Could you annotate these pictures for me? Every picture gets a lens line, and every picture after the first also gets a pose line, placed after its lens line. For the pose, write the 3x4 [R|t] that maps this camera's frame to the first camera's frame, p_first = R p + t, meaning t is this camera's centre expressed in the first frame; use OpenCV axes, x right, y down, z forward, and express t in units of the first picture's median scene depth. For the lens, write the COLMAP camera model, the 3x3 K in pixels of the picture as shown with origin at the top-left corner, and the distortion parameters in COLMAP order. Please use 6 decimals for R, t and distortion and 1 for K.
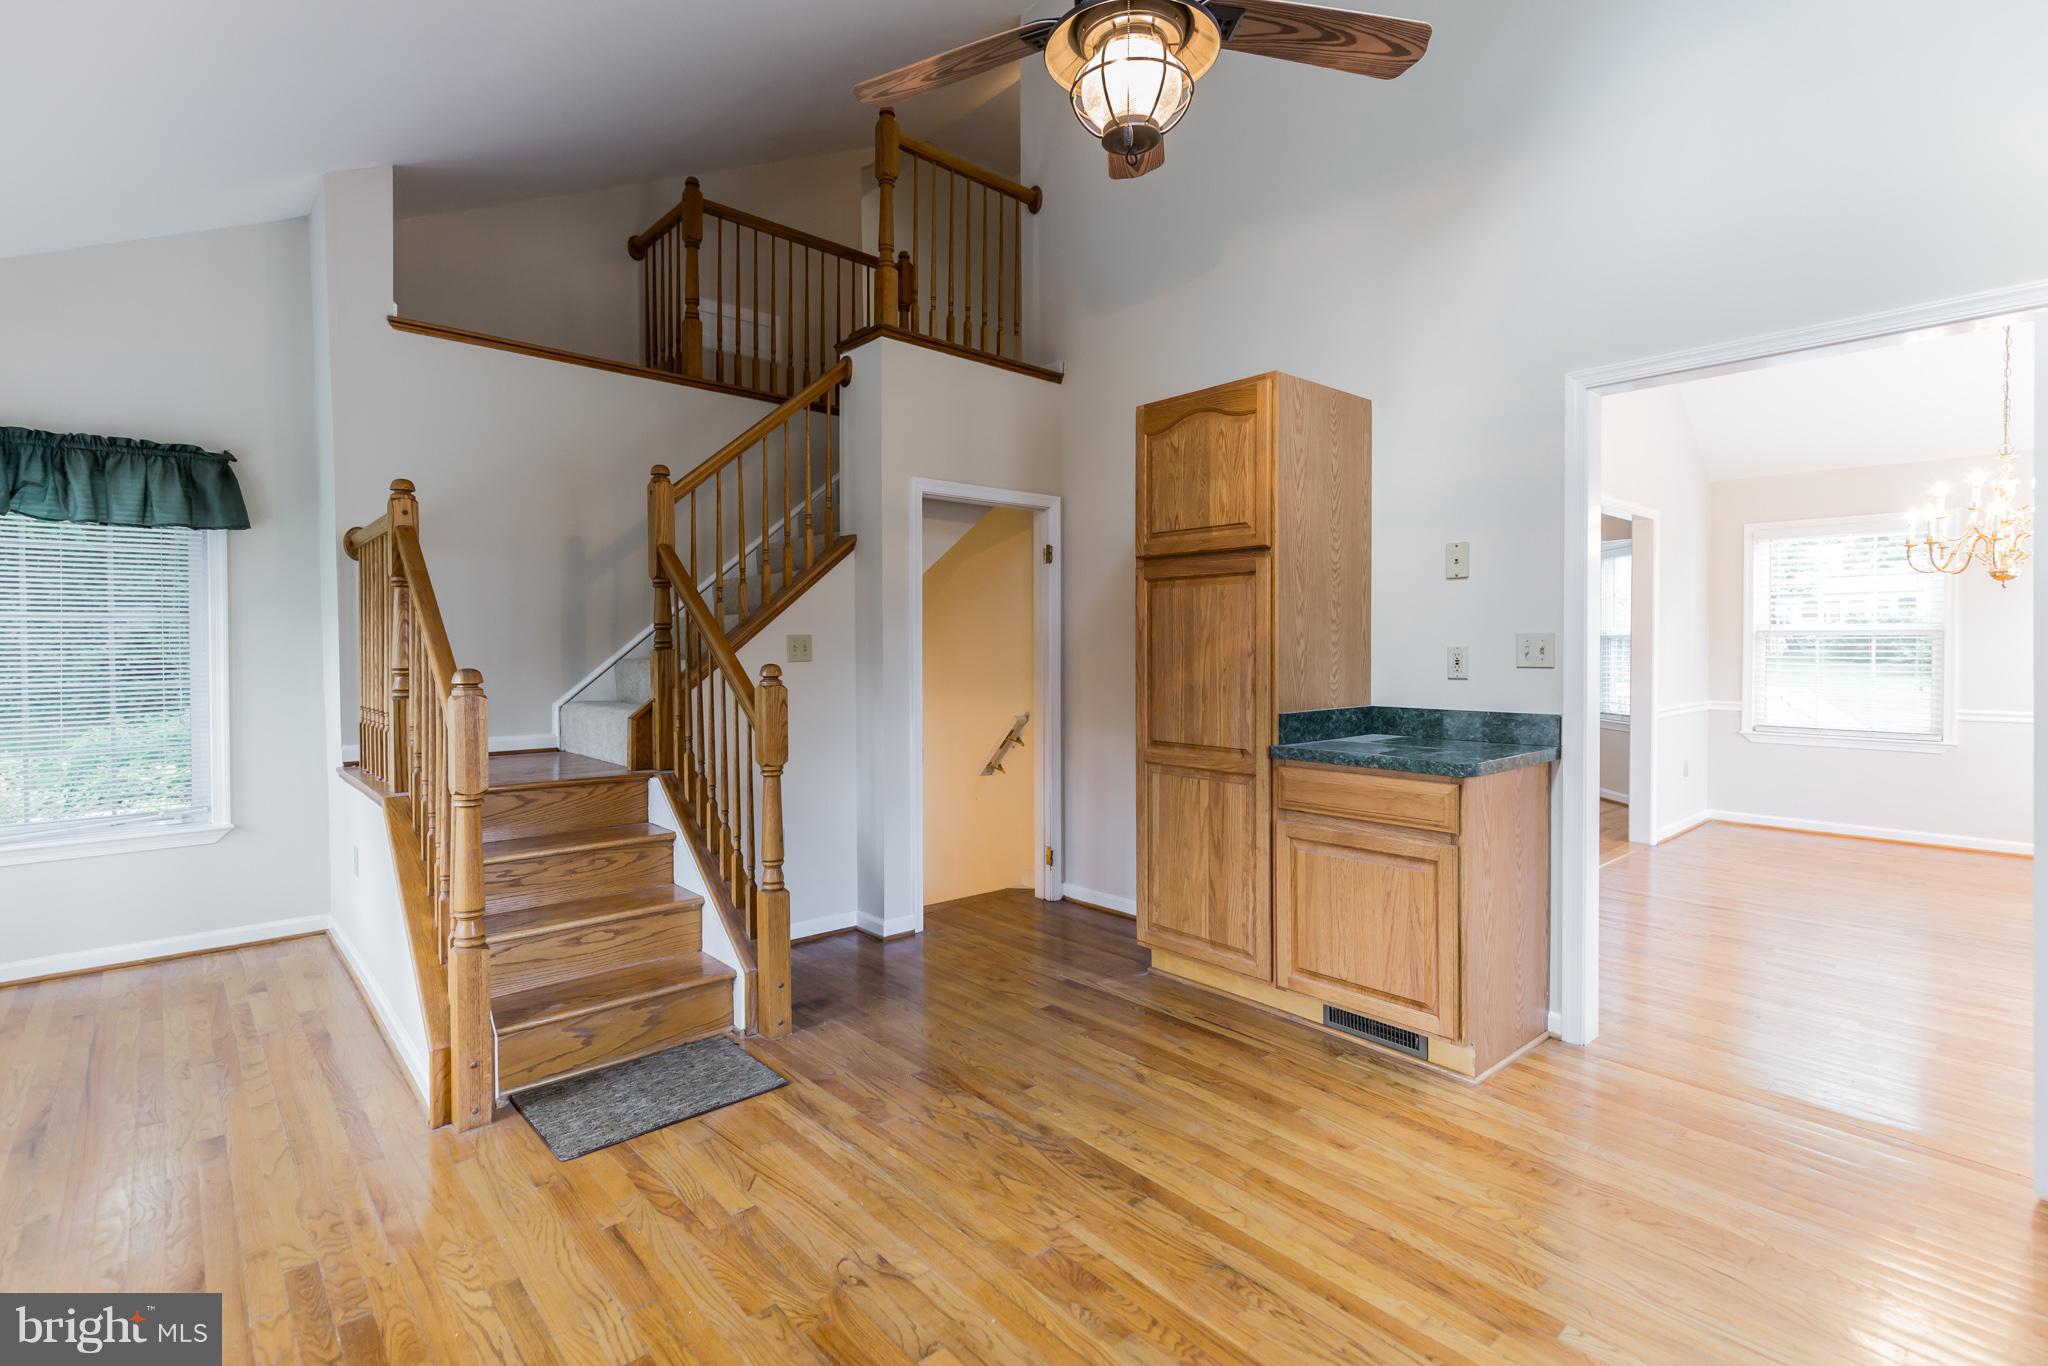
lens RADIAL K [[947.5, 0, 1016.5], [0, 947.5, 661.3], [0, 0, 1]] dist [0.009199, -0.000251]
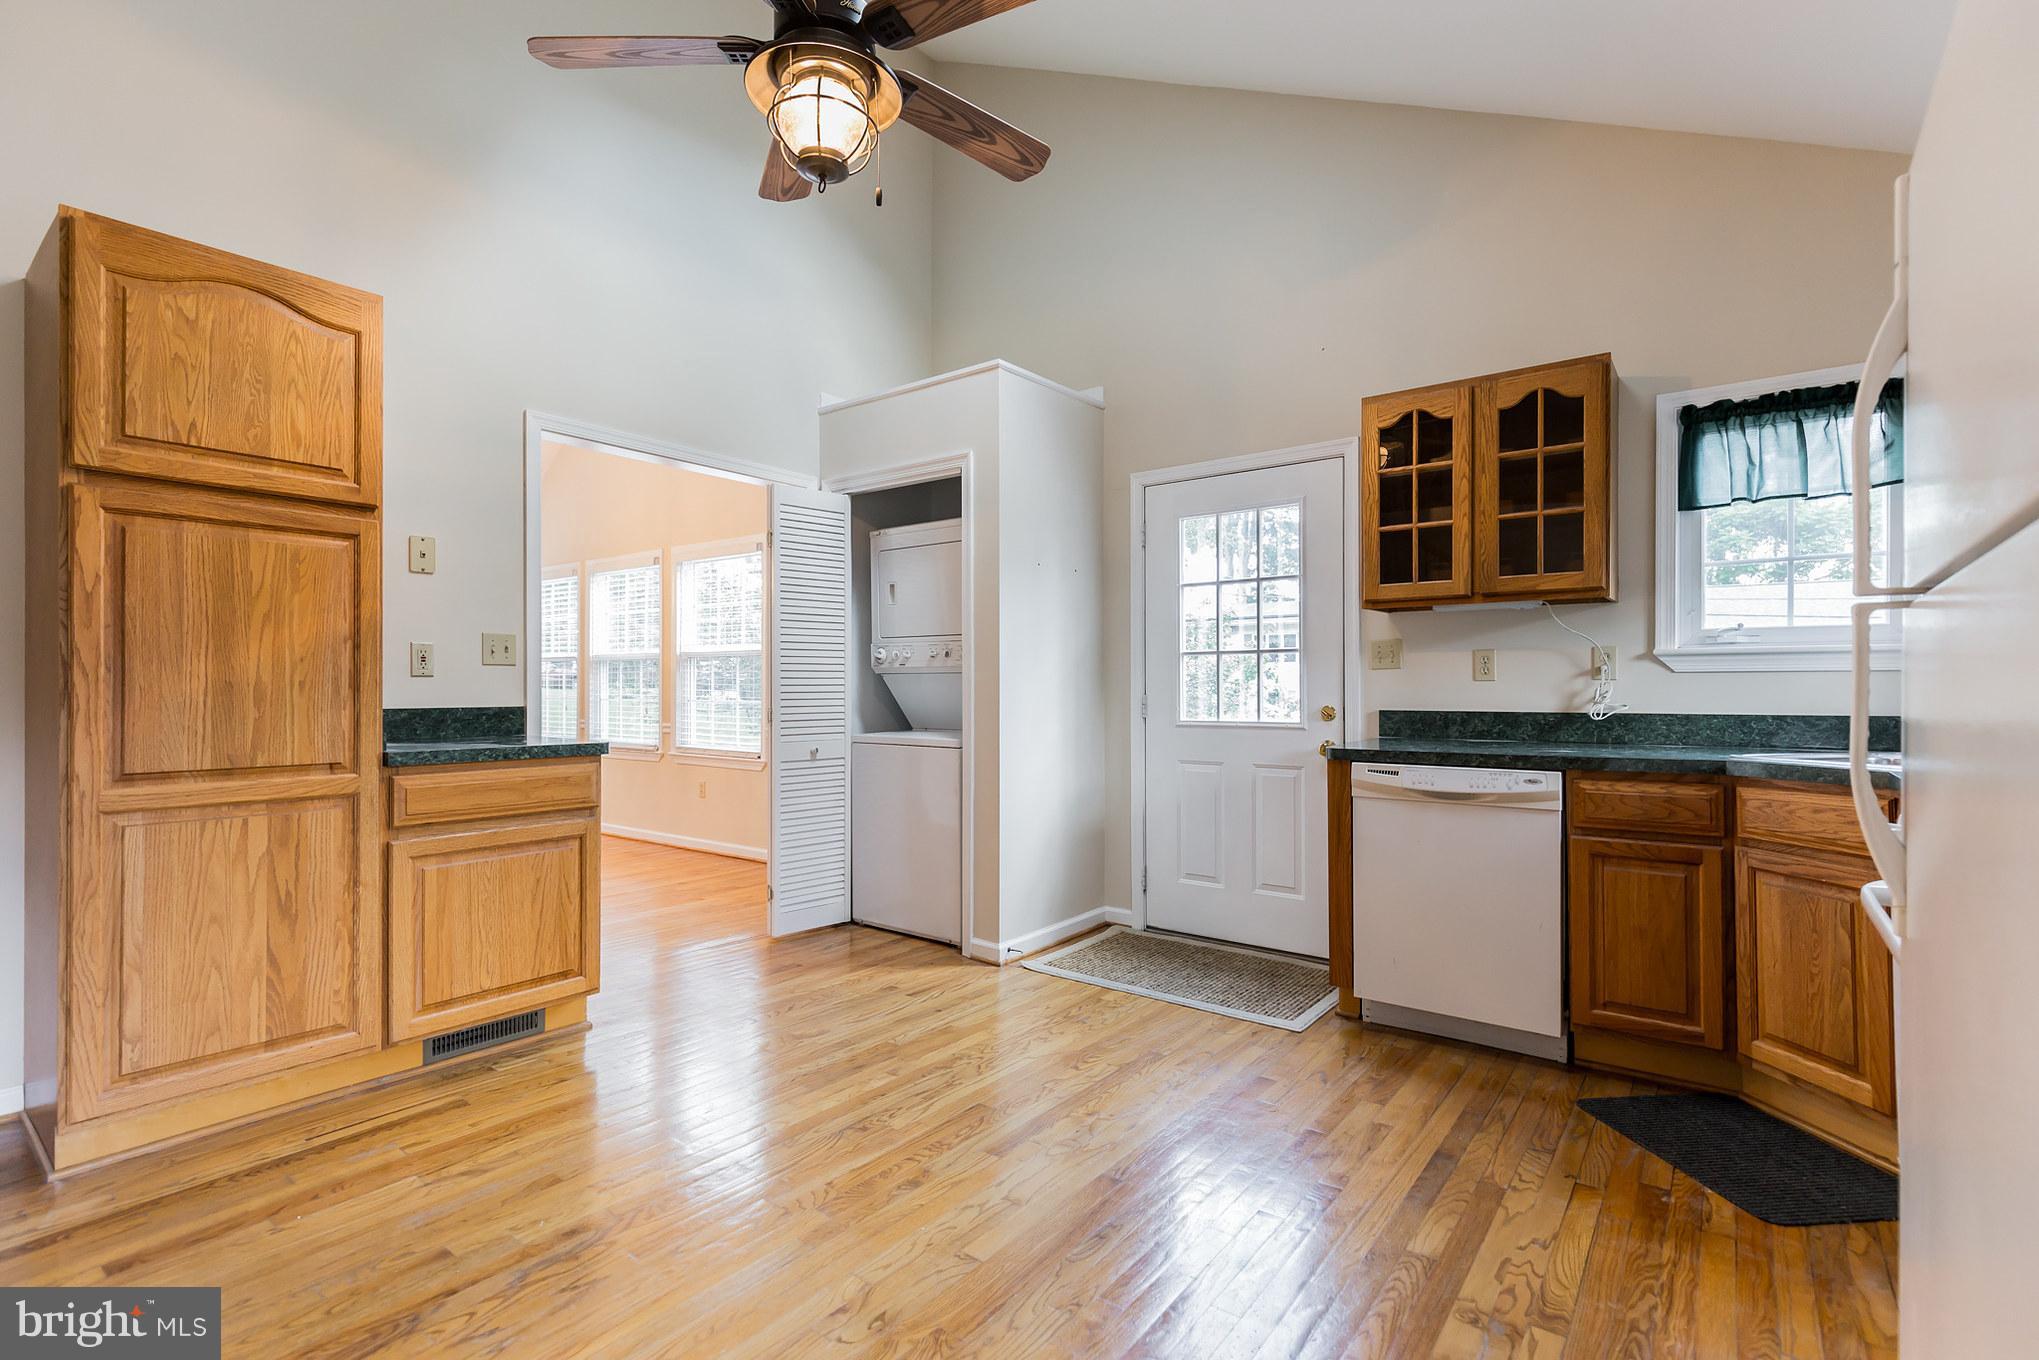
lens RADIAL K [[943.3, 0, 1013.9], [0, 943.3, 685.3], [0, 0, 1]] dist [0.009199, -0.000251]
pose [[-0.191069, 0.002911, 0.981572, -0.611053], [0.009612, 0.999953, -0.001095, 0.035275], [-0.981530, 0.009226, -0.191088, 0.596265]]
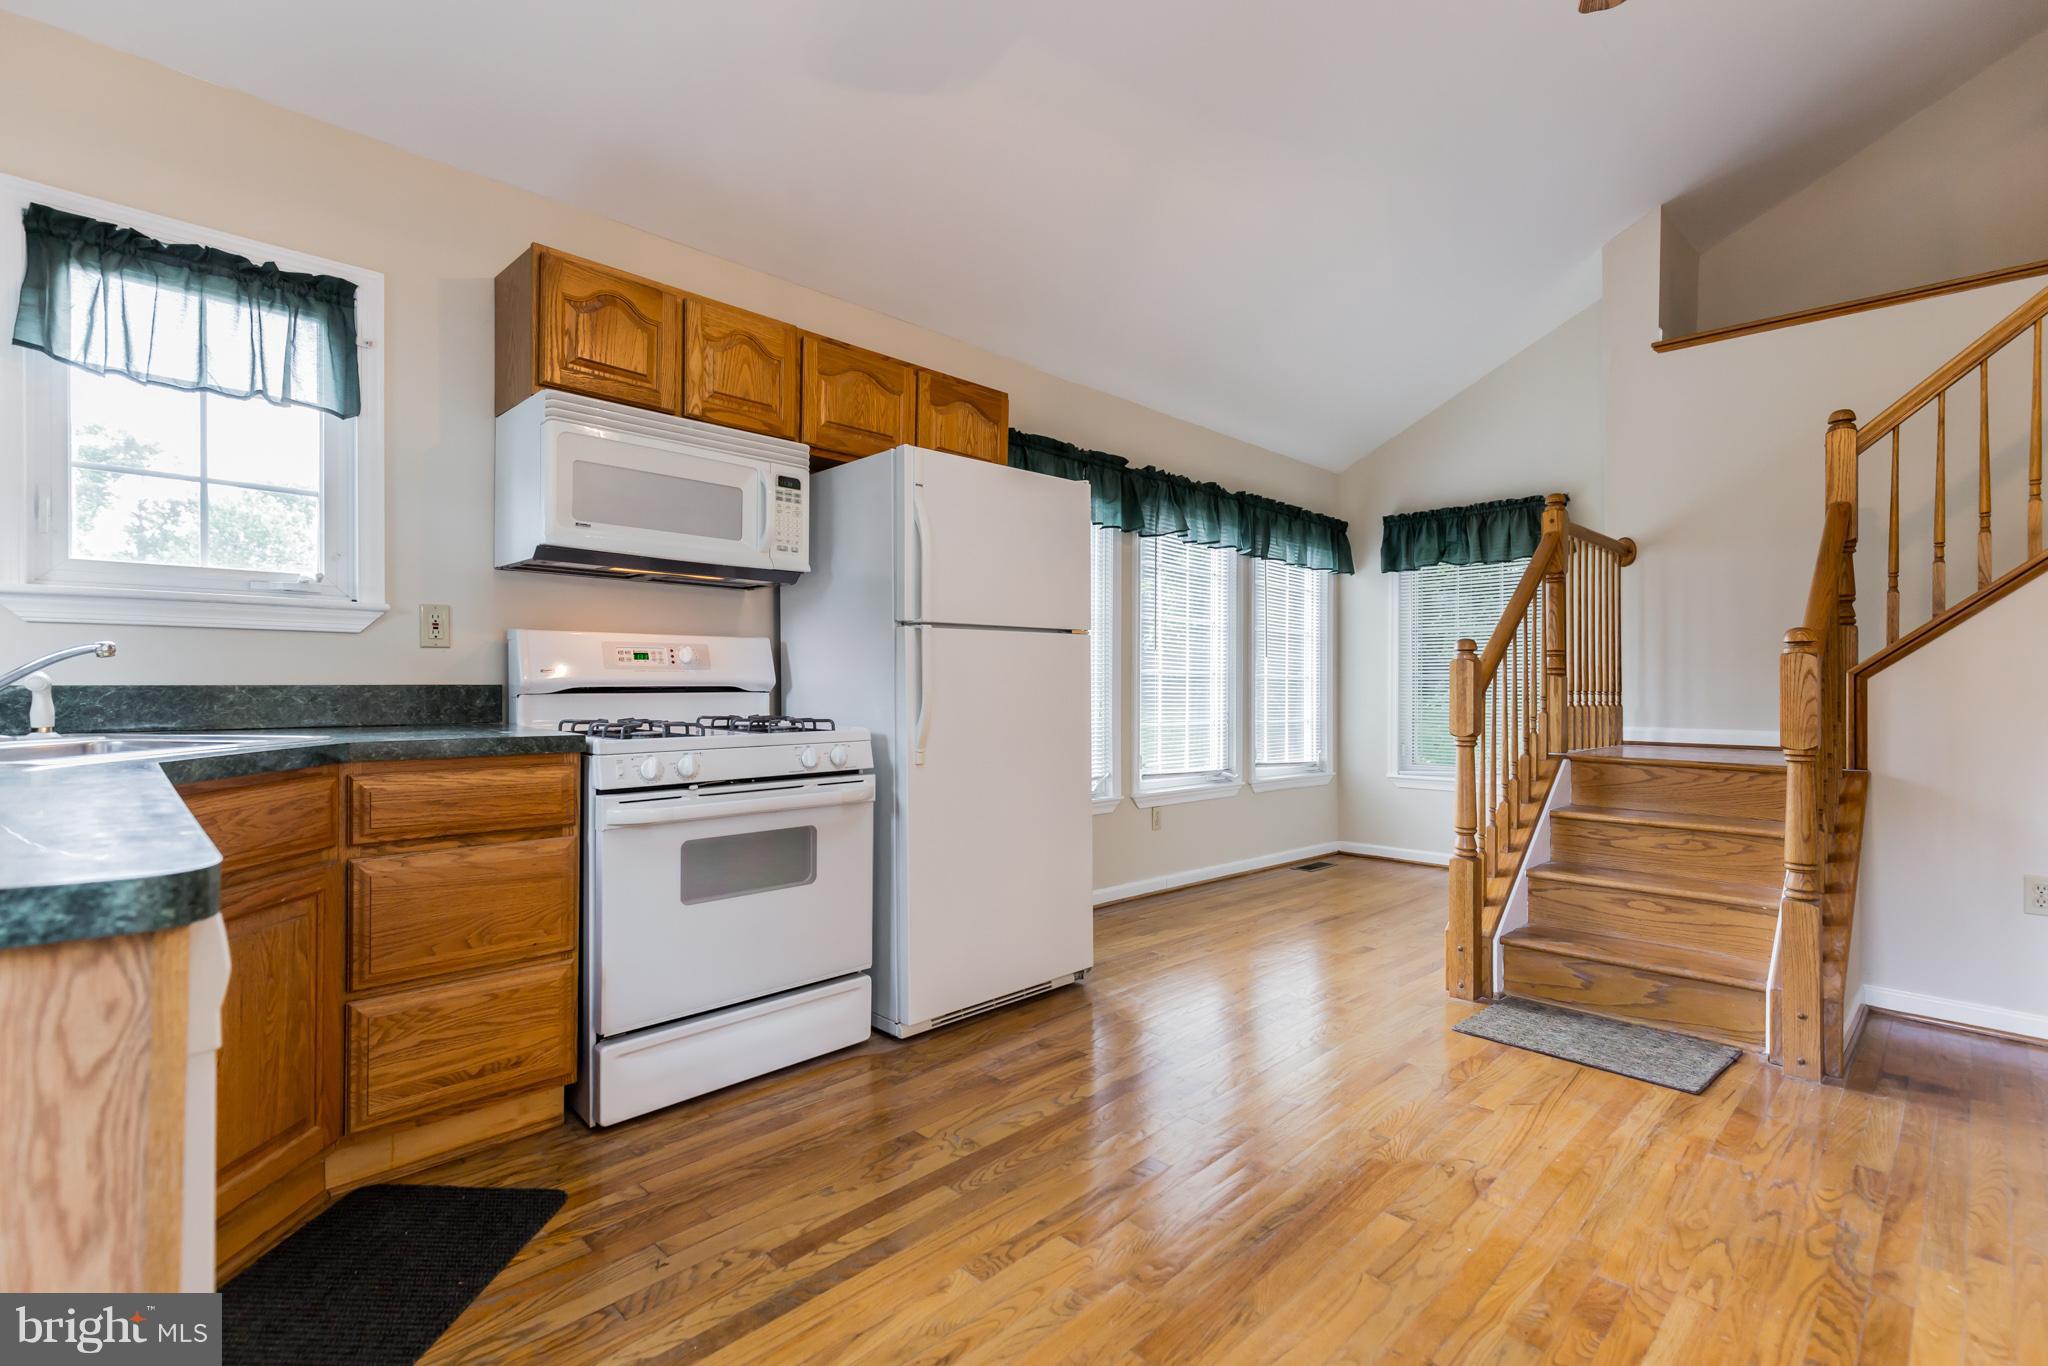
lens RADIAL K [[947.5, 0, 1016.8], [0, 947.5, 684.3], [0, 0, 1]] dist [0.009199, -0.000251]
pose [[0.055571, 0.000581, -0.998455, 0.510491], [-0.015147, 0.999885, -0.000262, 0.059102], [0.998340, 0.015138, 0.055573, 0.250307]]
